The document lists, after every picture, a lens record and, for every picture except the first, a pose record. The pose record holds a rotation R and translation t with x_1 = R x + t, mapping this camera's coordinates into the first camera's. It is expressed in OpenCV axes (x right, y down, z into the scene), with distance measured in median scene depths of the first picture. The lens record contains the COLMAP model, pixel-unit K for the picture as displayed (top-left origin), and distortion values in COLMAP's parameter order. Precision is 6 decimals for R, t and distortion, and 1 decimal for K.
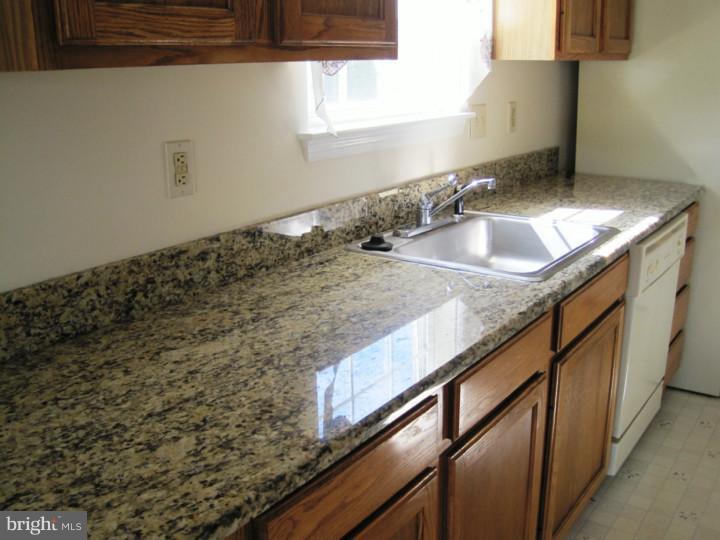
lens RADIAL K [[755.1, 0, 360.0], [0, 755.1, 270.0], [0, 0, 1]] dist [-0.169898, 0.143656]
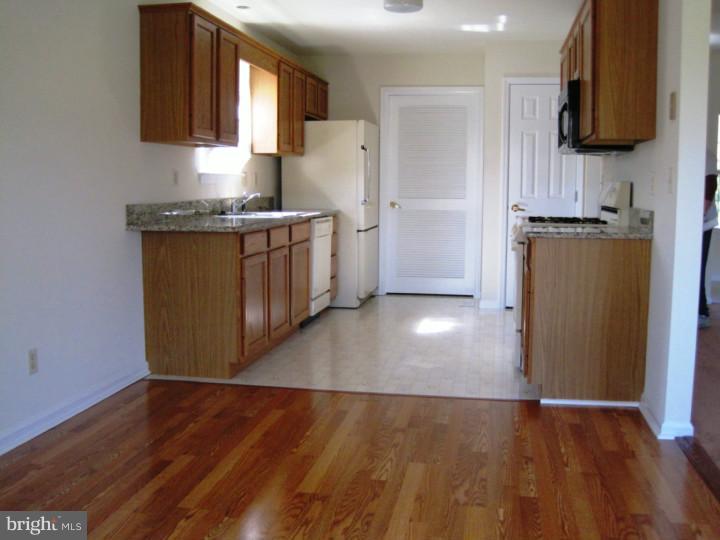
lens RADIAL K [[755.1, 0, 360.0], [0, 755.1, 270.0], [0, 0, 1]] dist [-0.169898, 0.143656]
pose [[0.908036, -0.026873, 0.418028, -0.577834], [0.093884, 0.985609, -0.140573, 0.512970], [-0.408235, 0.166891, 0.897492, -1.395172]]
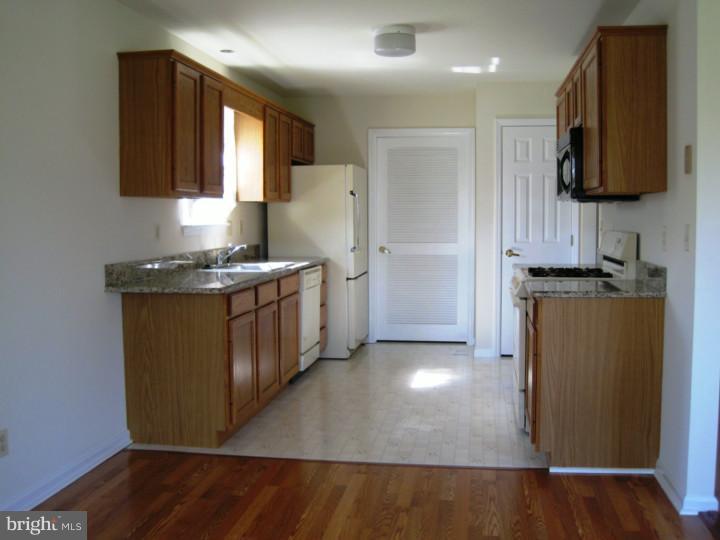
lens RADIAL K [[755.1, 0, 360.0], [0, 755.1, 270.0], [0, 0, 1]] dist [-0.169898, 0.143656]
pose [[0.897808, -0.020434, 0.439912, -0.556527], [0.109952, 0.977688, -0.178986, 0.426575], [-0.426440, 0.209064, 0.880023, -1.300365]]
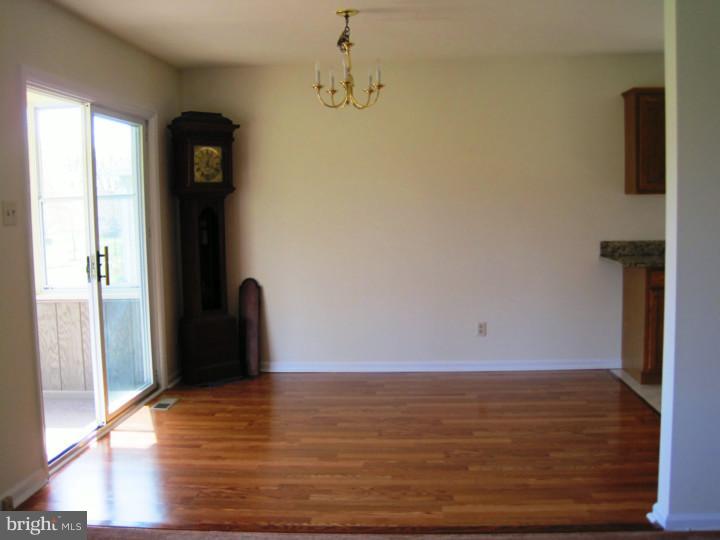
lens RADIAL K [[755.1, 0, 360.0], [0, 755.1, 270.0], [0, 0, 1]] dist [-0.169898, 0.143656]
pose [[0.496122, 0.078076, -0.864735, 1.483413], [-0.218543, 0.975113, -0.037342, 0.415474], [0.840299, 0.207508, 0.500838, -1.496691]]
